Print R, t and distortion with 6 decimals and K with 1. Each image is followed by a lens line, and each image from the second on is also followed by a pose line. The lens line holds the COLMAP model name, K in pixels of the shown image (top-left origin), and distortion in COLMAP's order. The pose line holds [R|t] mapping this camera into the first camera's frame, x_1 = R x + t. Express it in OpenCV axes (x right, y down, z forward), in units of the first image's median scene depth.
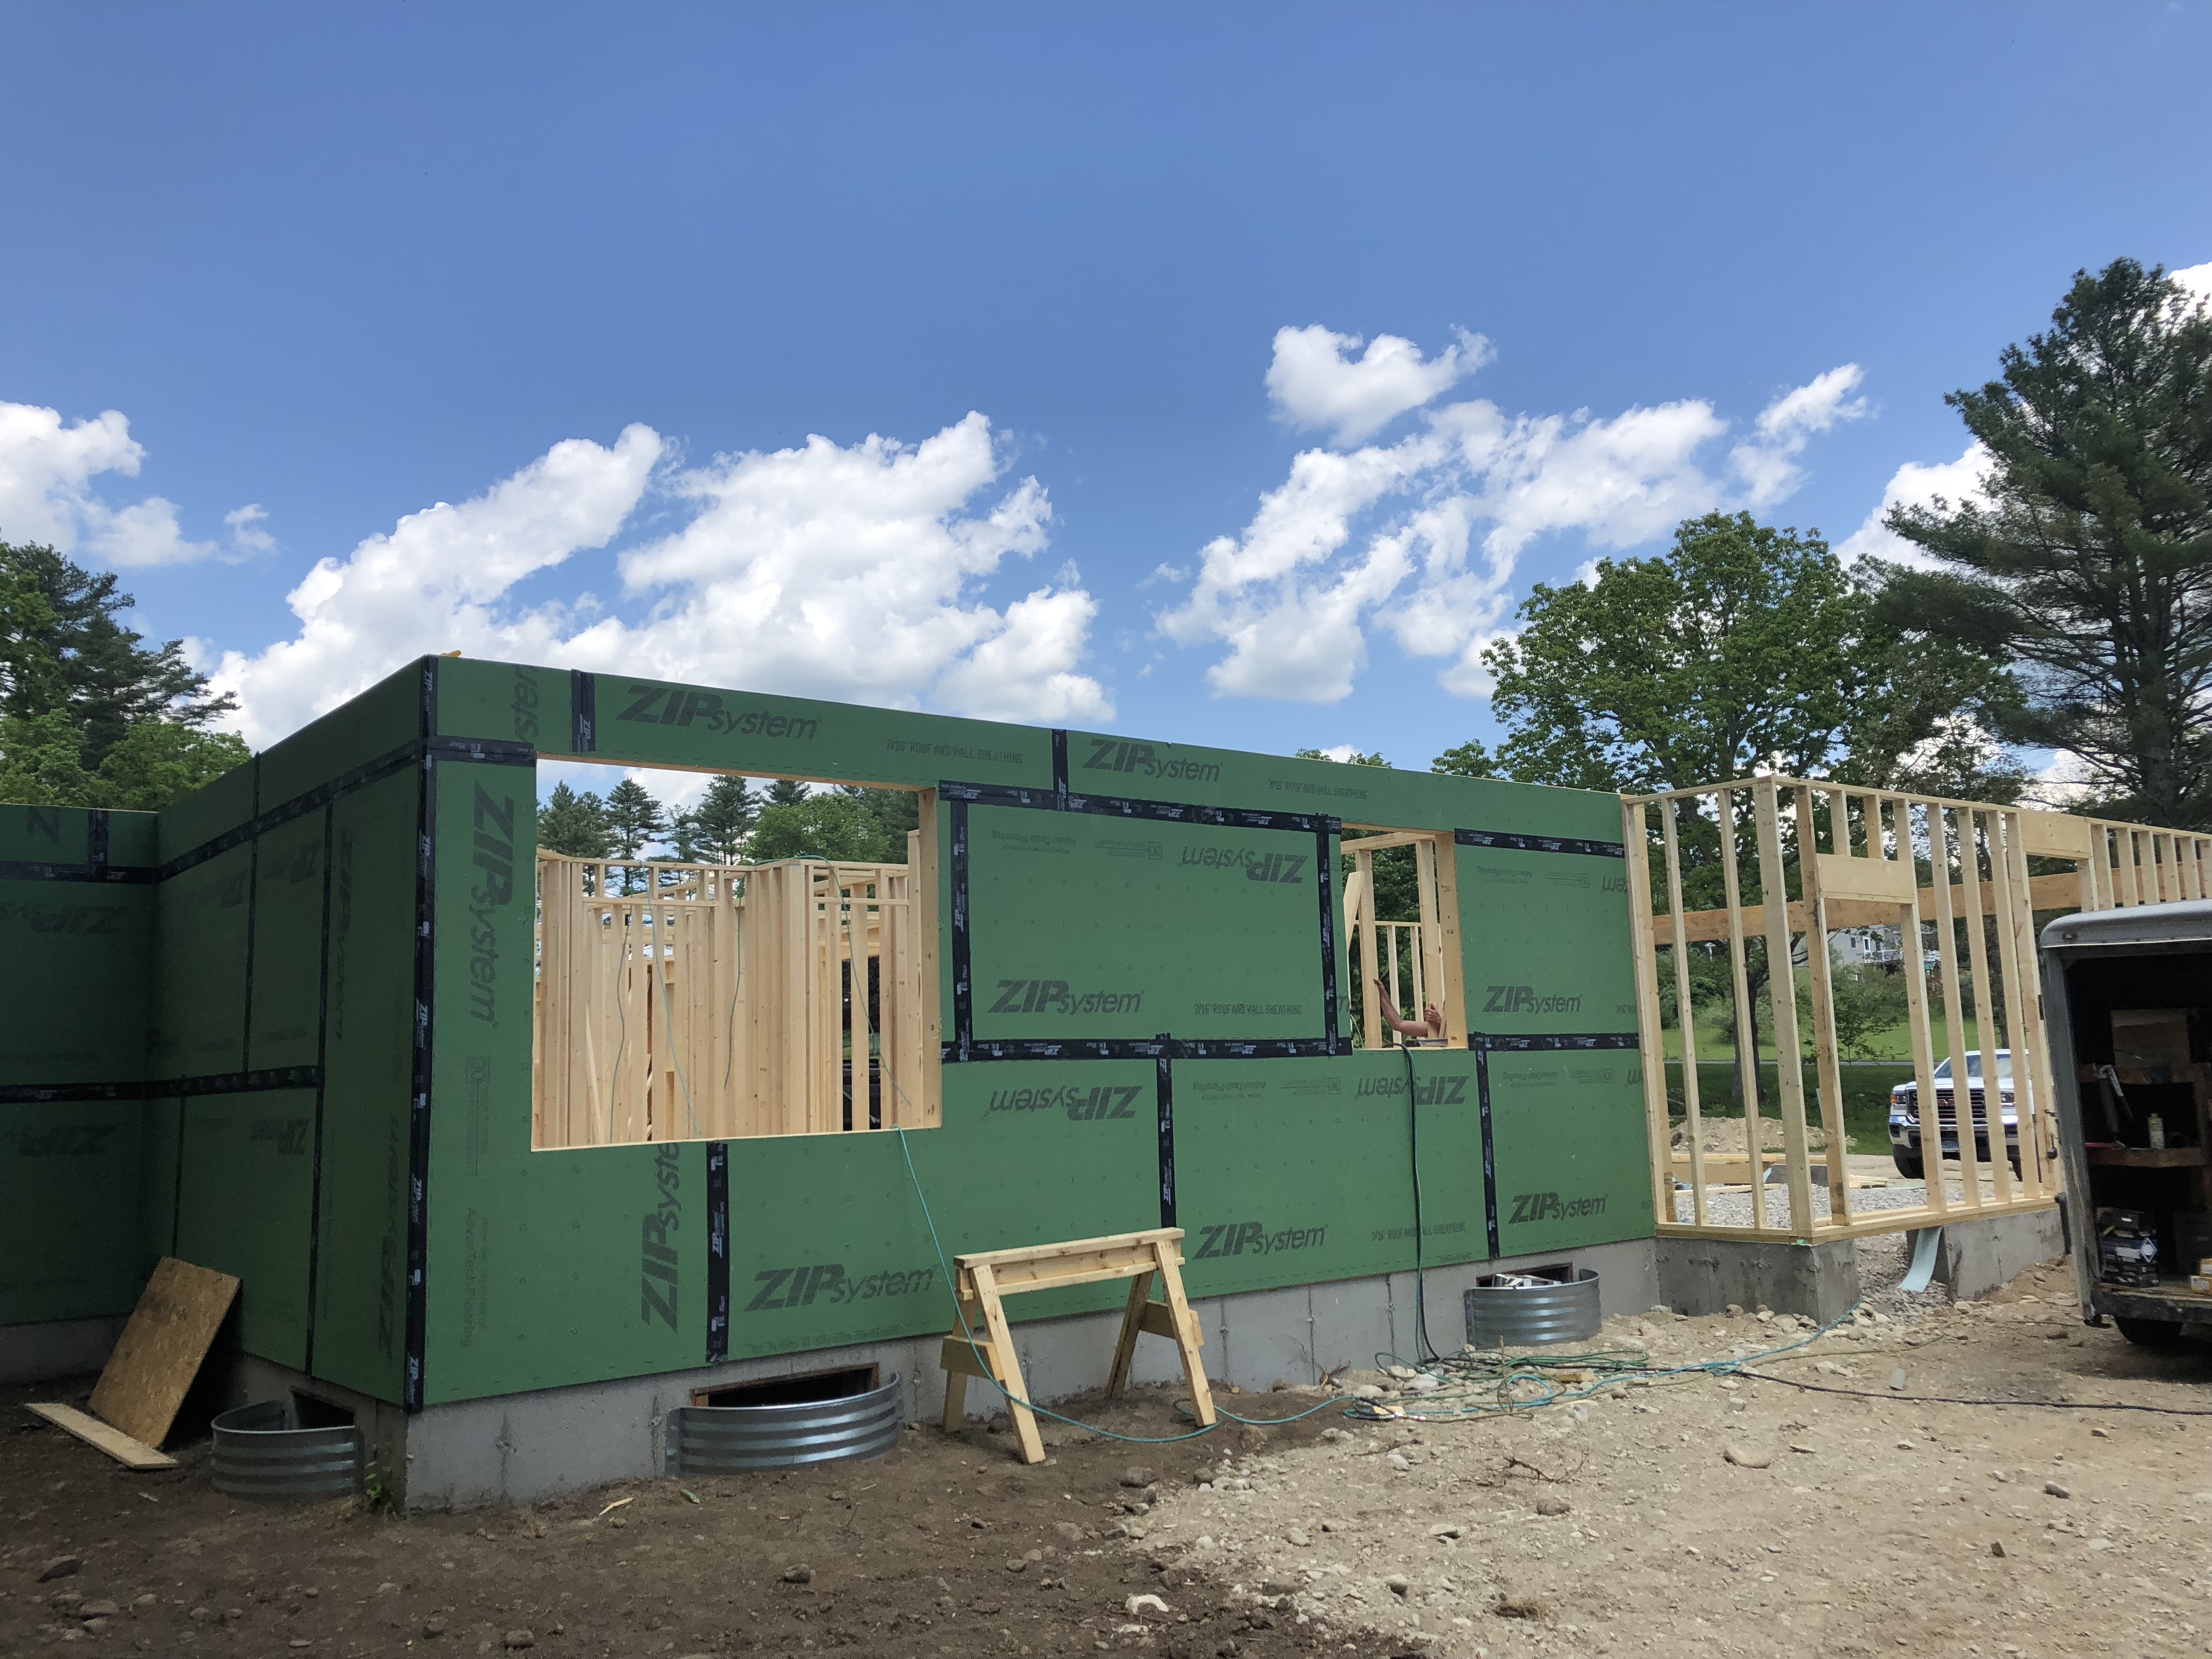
lens RADIAL K [[1819.5, 0, 1106.0], [0, 1819.5, 829.5], [0, 0, 1]] dist [-0.003509, -0.125507]
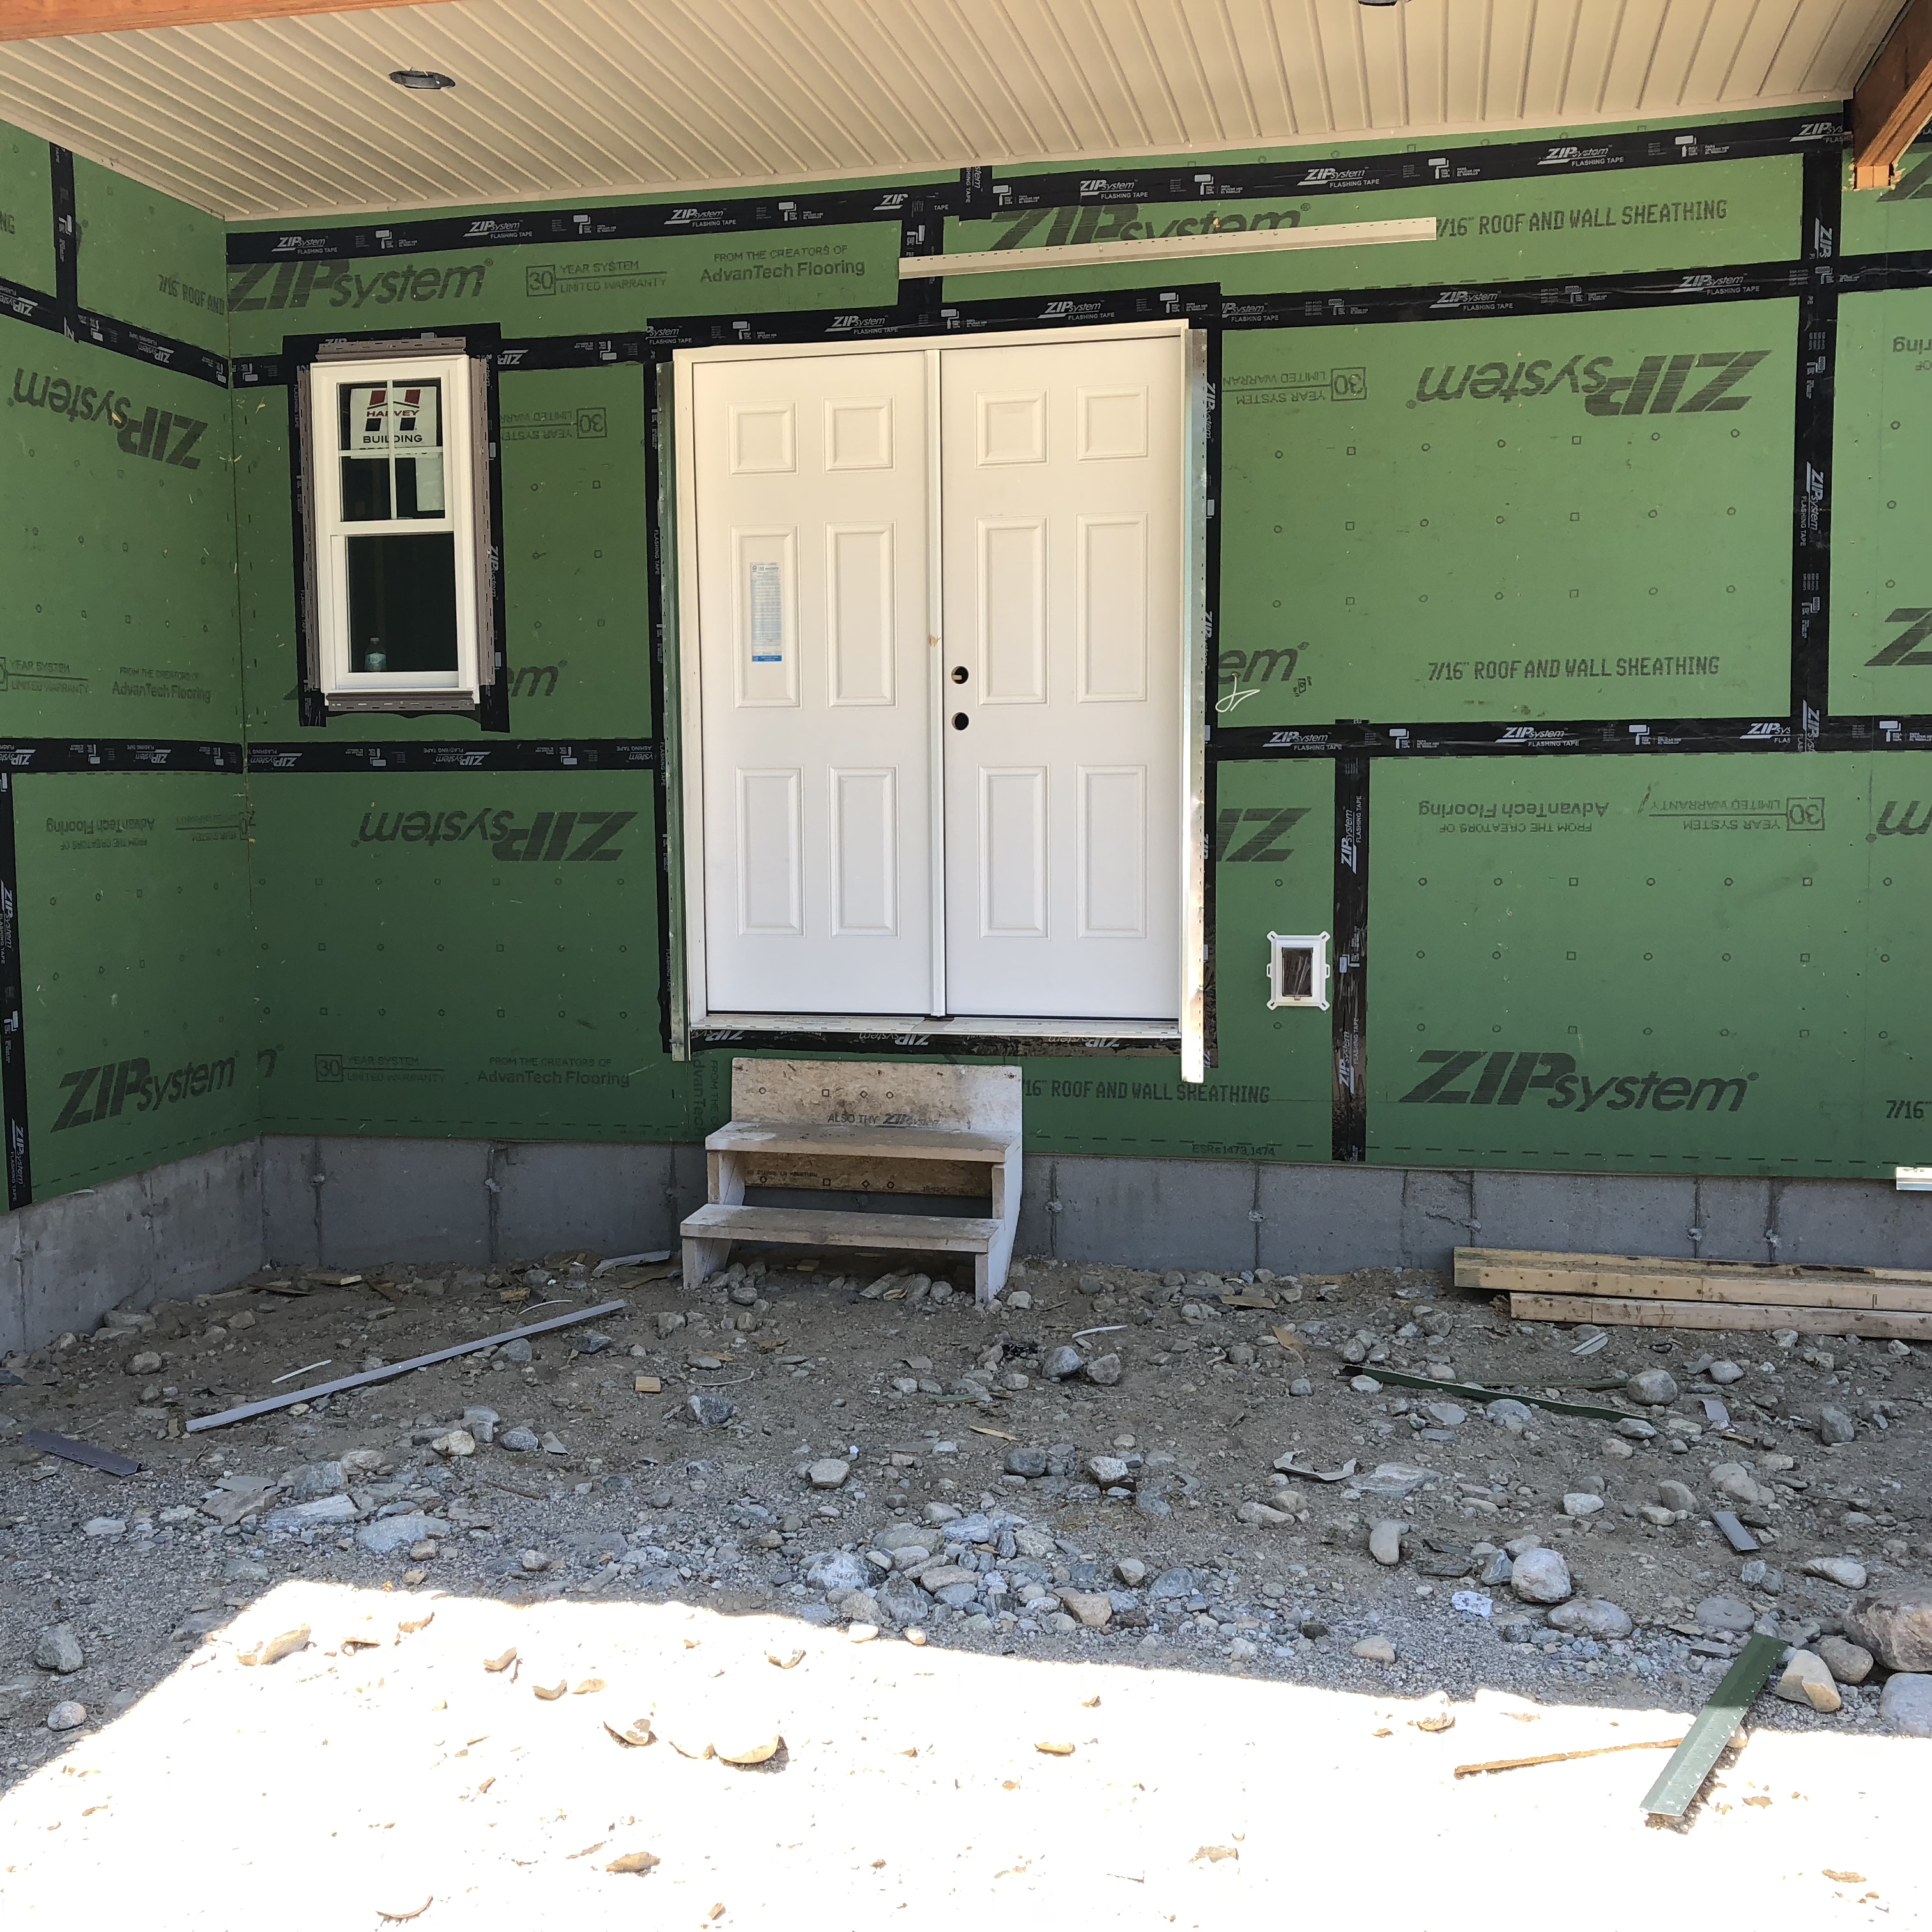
lens RADIAL K [[2105.0, 0, 966.0], [0, 2105.0, 966.0], [0, 0, 1]] dist [0.015141, -0.005164]
pose [[0.617816, 0.089501, -0.781213, 0.643917], [0.098292, 0.976918, 0.189655, 0.070159], [0.780155, -0.193959, 0.594759, 0.664365]]
